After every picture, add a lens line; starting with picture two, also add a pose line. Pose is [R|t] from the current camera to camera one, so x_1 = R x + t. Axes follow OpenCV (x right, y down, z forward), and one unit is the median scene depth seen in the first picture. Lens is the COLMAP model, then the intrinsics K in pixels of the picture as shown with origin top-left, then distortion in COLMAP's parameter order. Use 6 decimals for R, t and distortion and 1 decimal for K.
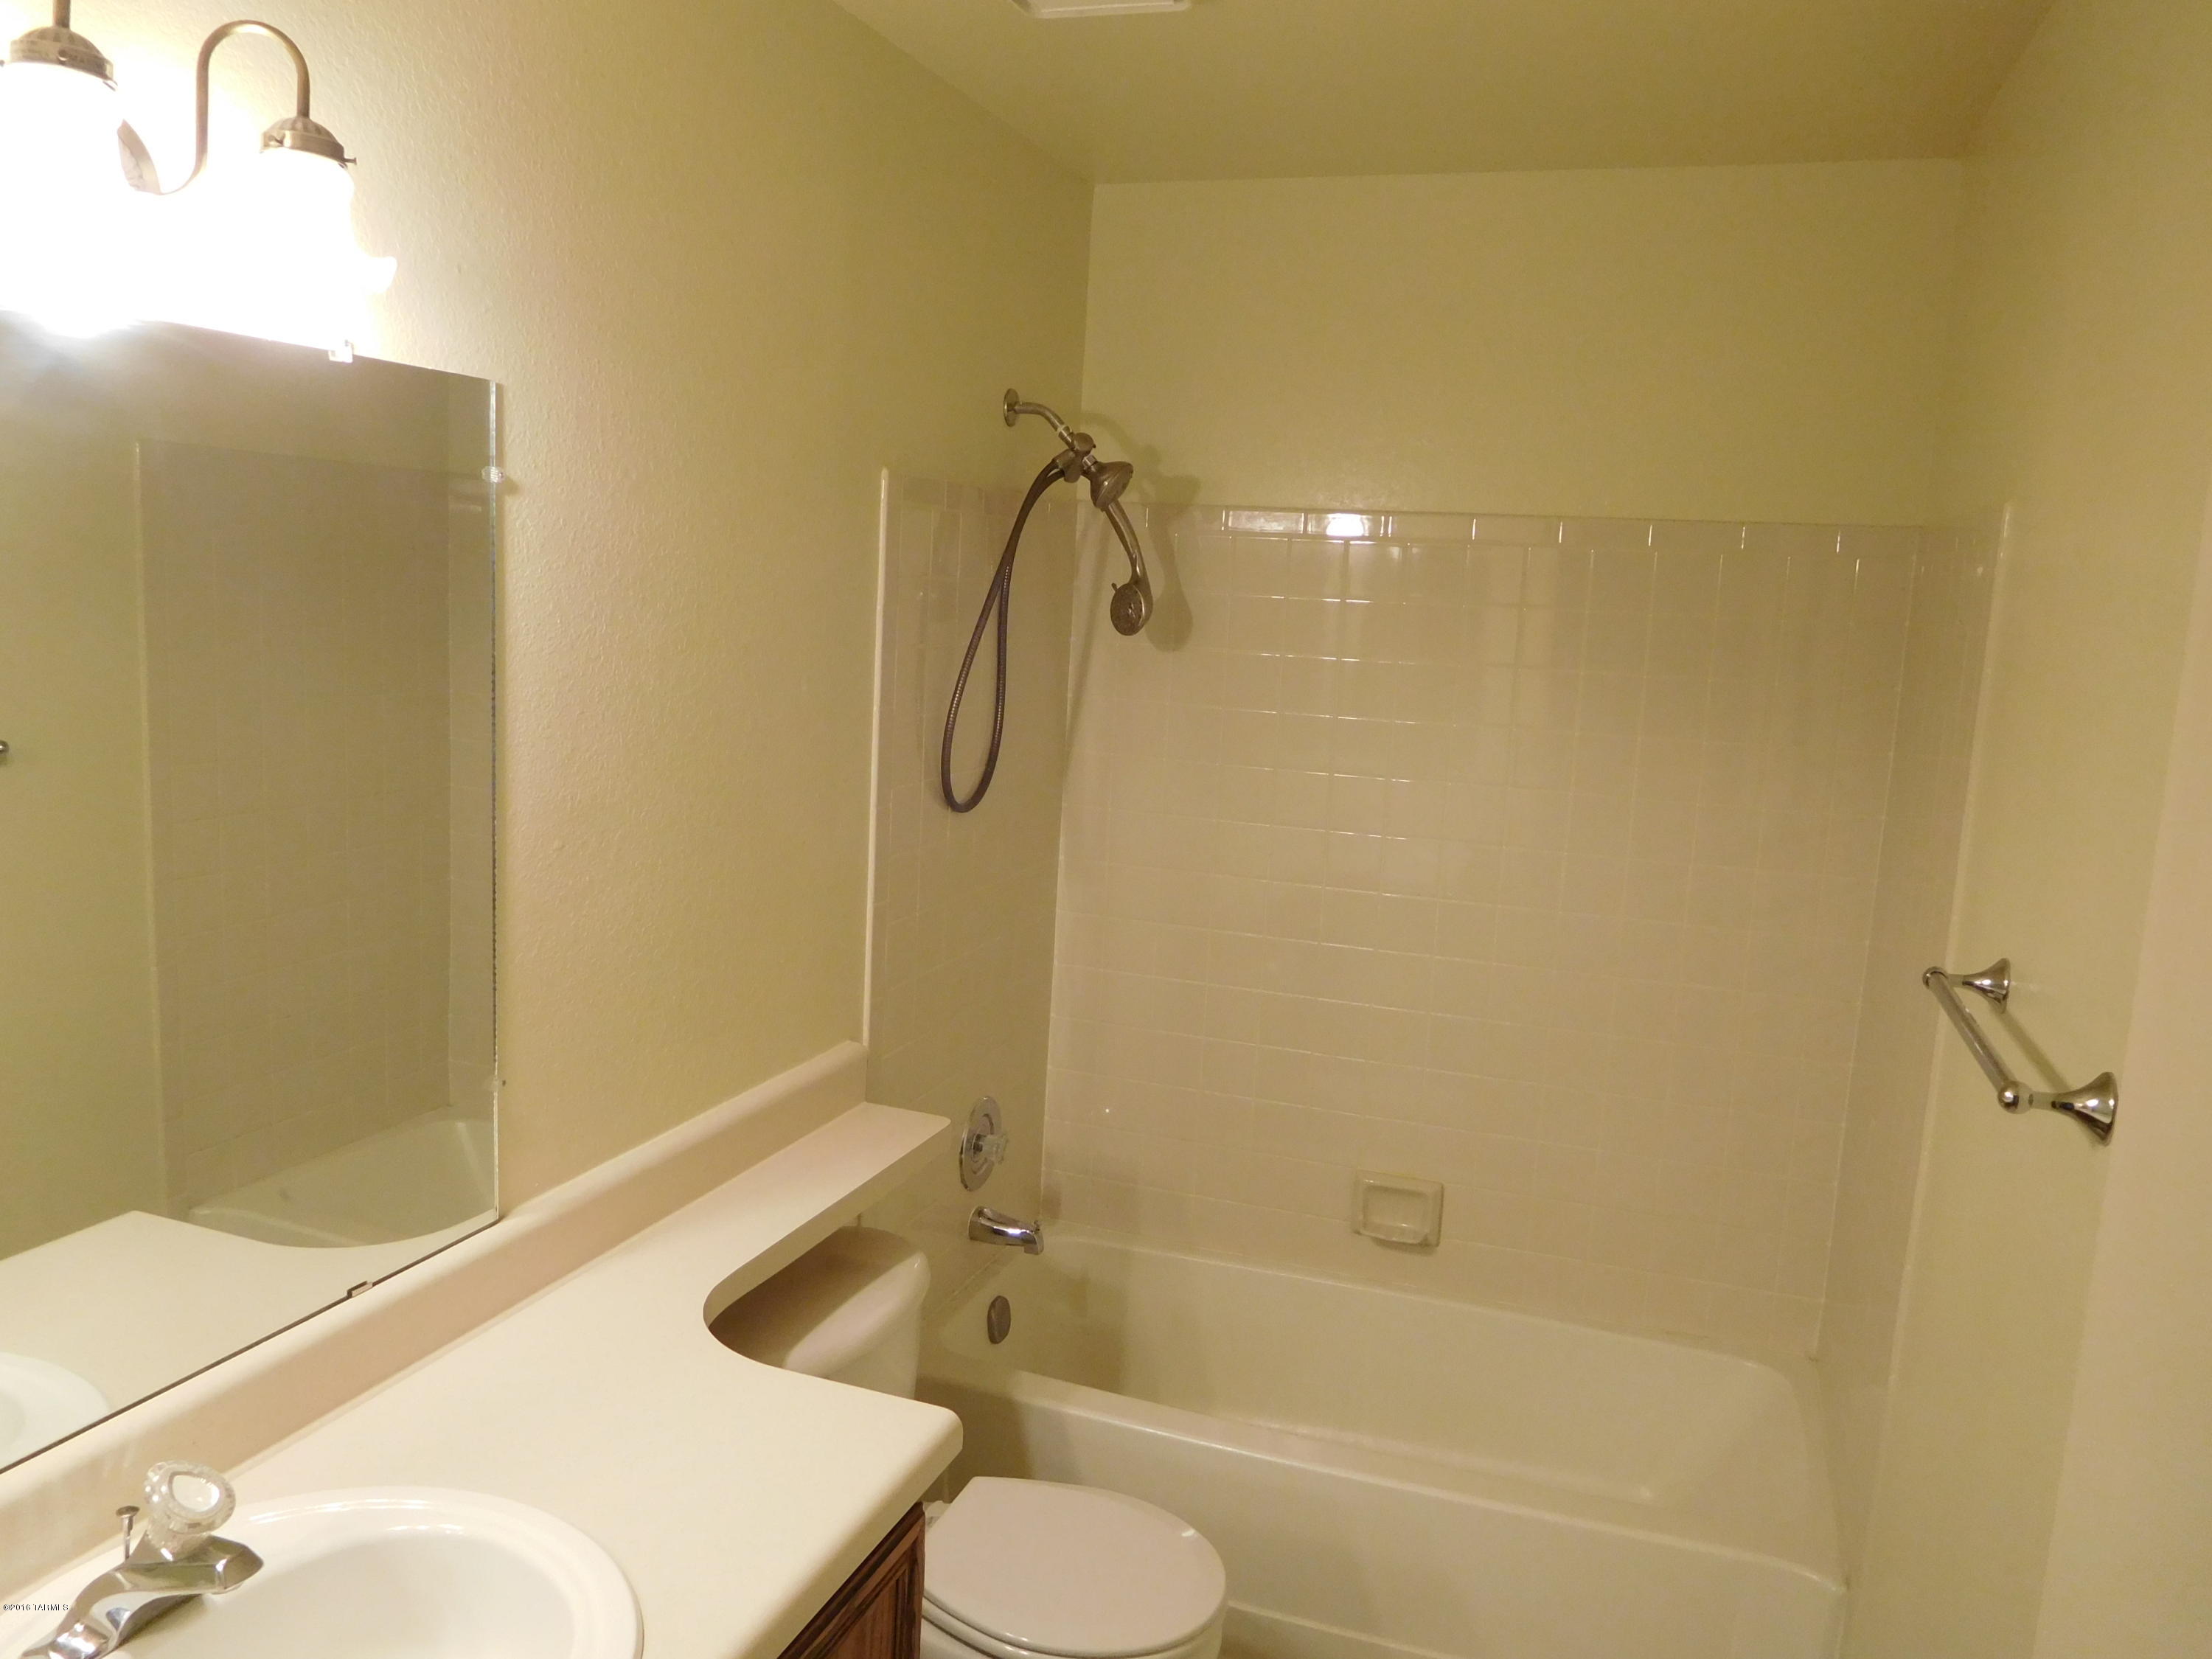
lens RADIAL K [[1637.3, 0, 1110.6], [0, 1637.3, 830.6], [0, 0, 1]] dist [-0.031301, 0.011854]
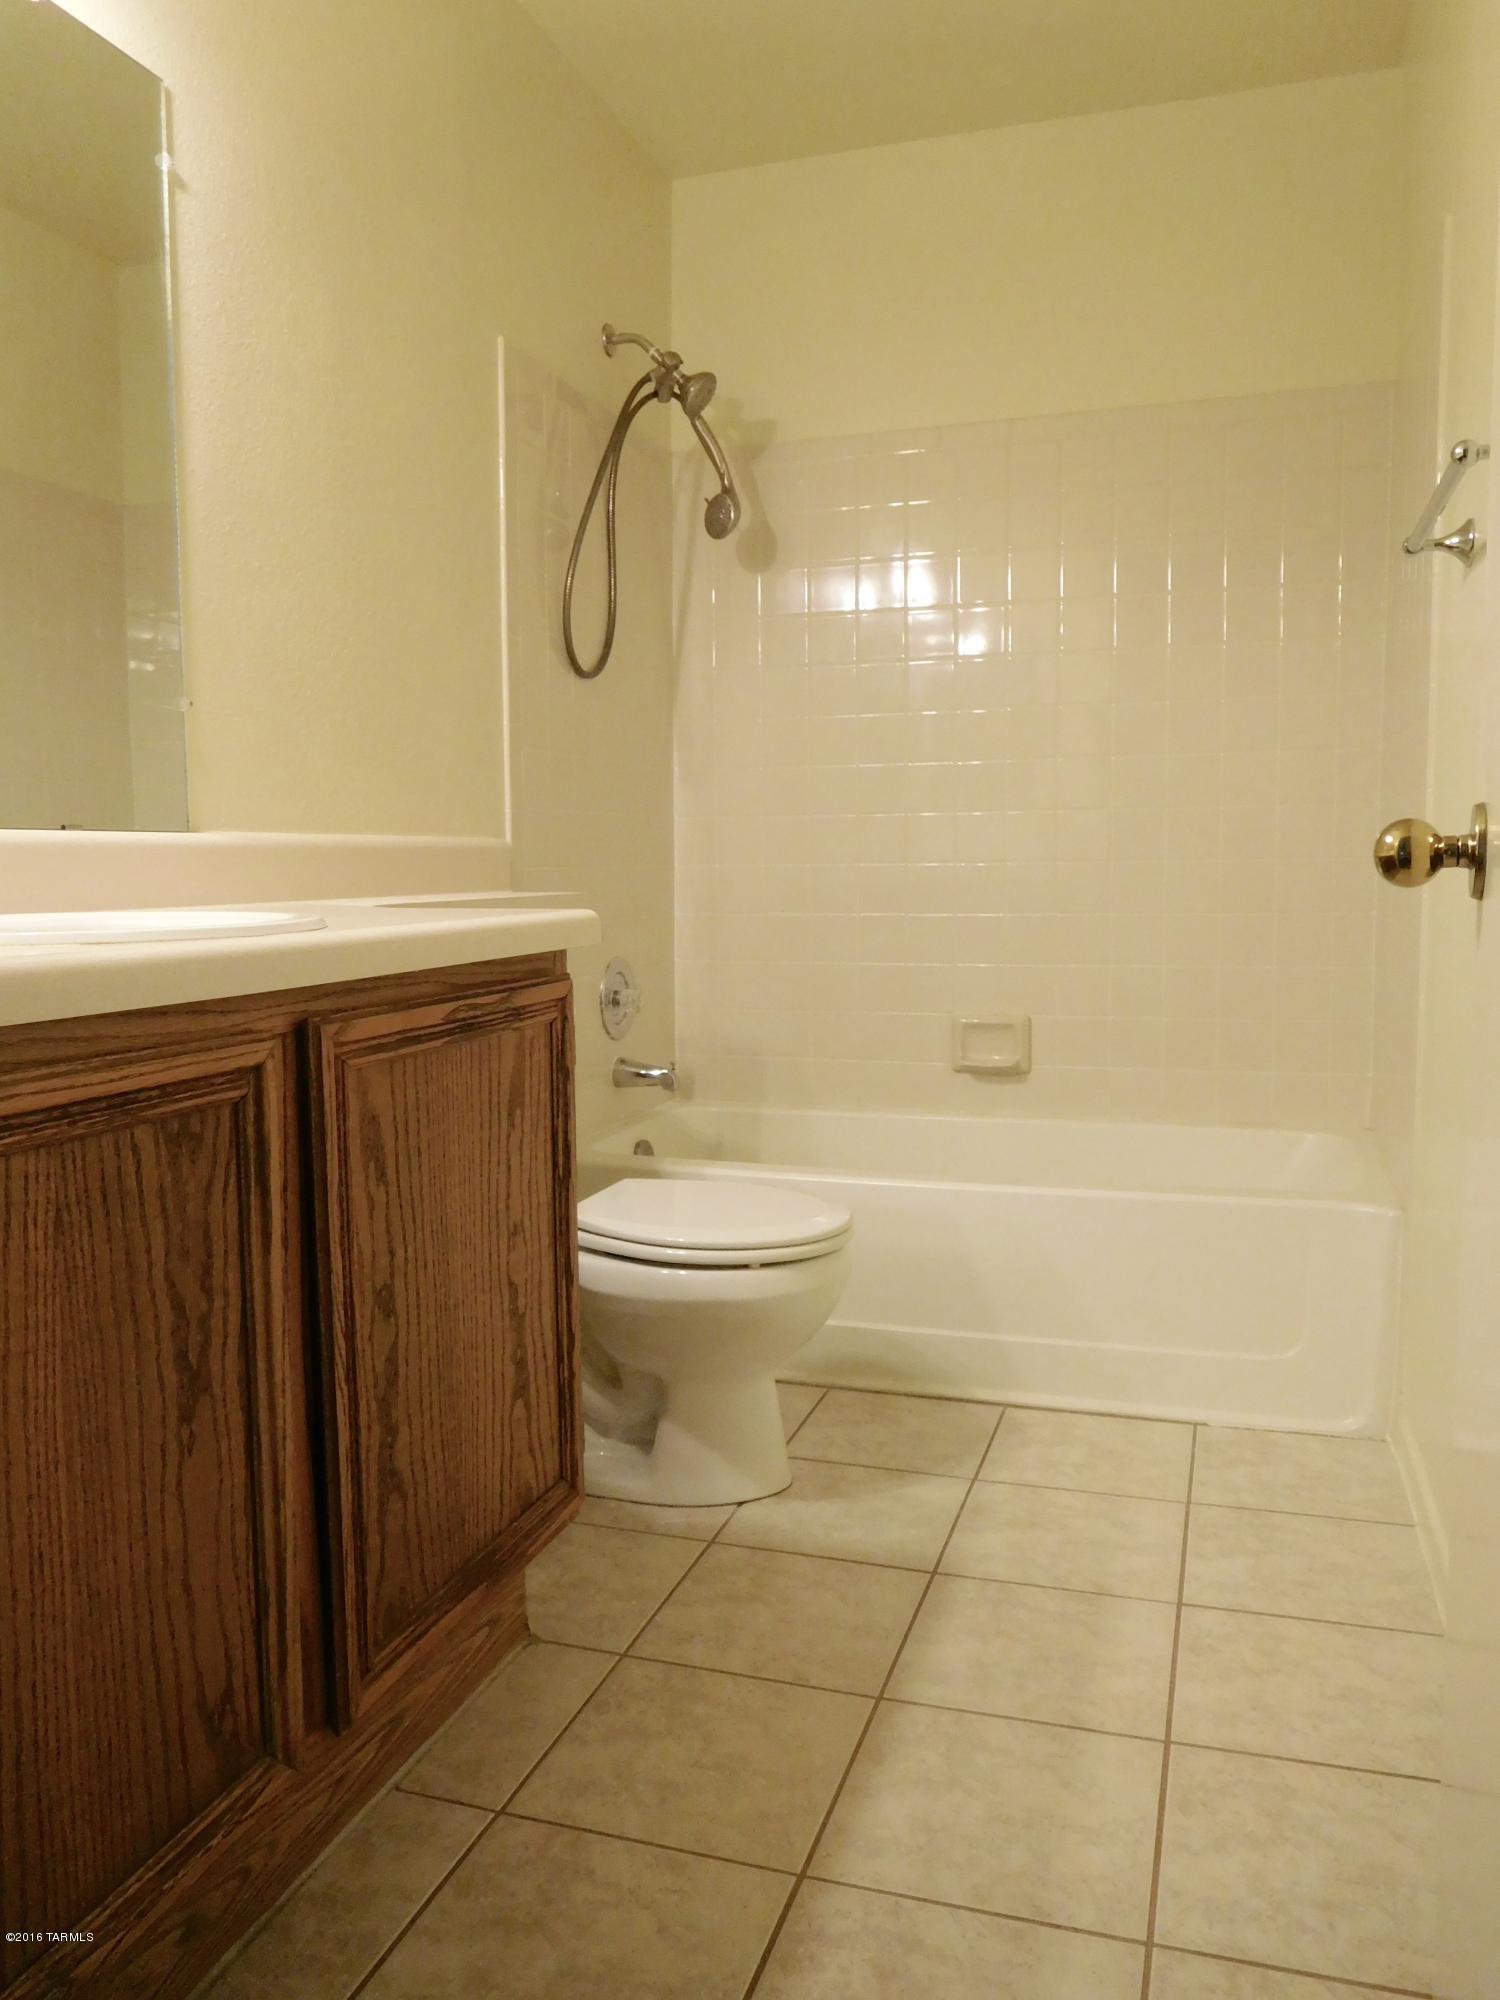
lens RADIAL K [[1480.4, 0, 745.5], [0, 1480.4, 997.6], [0, 0, 1]] dist [-0.031301, 0.011854]
pose [[0.998205, -0.059308, 0.008376, -0.000063], [0.059689, 0.996603, -0.056749, 0.273993], [-0.004982, 0.057147, 0.998353, -0.020854]]
